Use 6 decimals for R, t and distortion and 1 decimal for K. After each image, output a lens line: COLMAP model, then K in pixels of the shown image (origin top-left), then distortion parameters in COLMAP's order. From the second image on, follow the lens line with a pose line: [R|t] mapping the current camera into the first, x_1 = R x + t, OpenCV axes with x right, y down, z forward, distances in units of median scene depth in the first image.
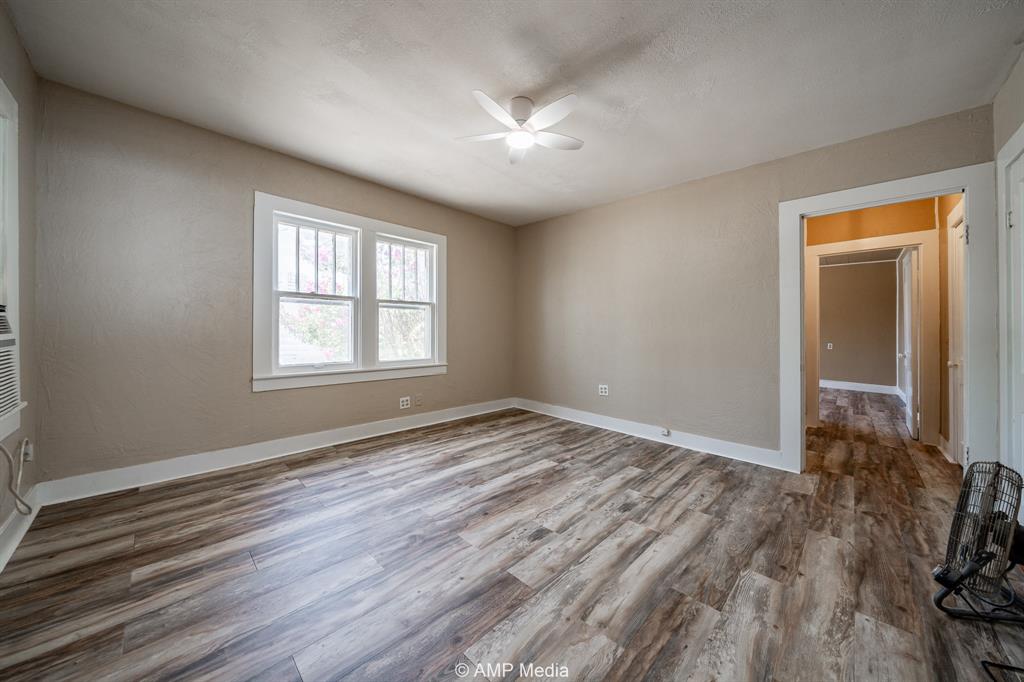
lens RADIAL K [[356.1, 0, 507.5], [0, 356.1, 336.9], [0, 0, 1]] dist [-0.001328, 0.000140]
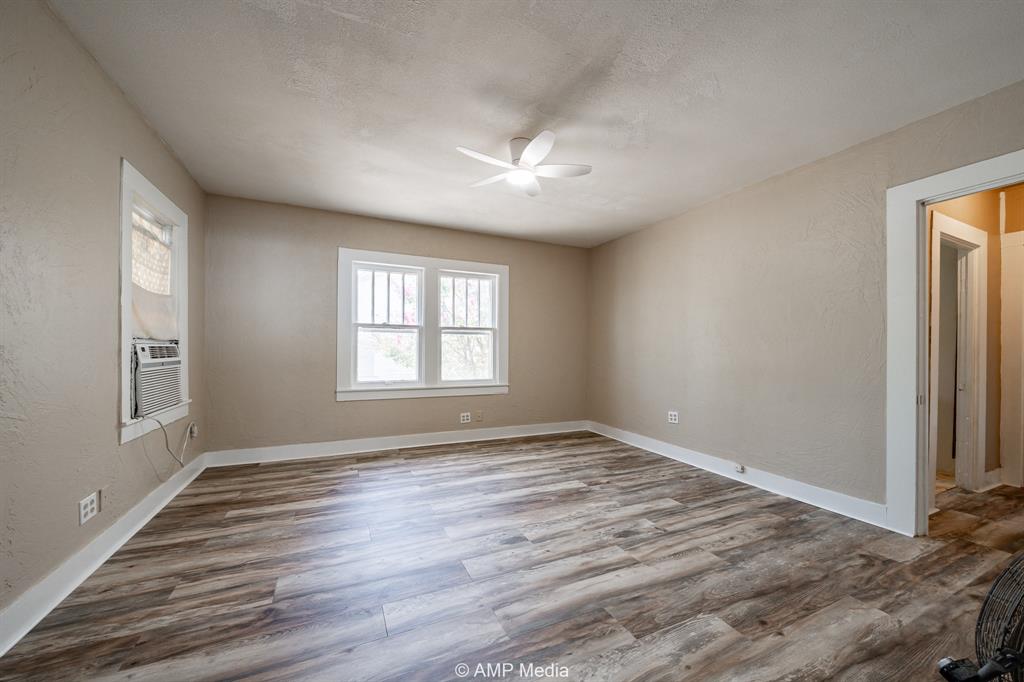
lens RADIAL K [[356.1, 0, 509.3], [0, 356.1, 363.2], [0, 0, 1]] dist [-0.001328, 0.000140]
pose [[0.943061, 0.006074, -0.332566, 0.307005], [-0.001493, 0.999900, 0.014030, -0.005474], [0.332618, -0.012734, 0.942976, -0.023868]]
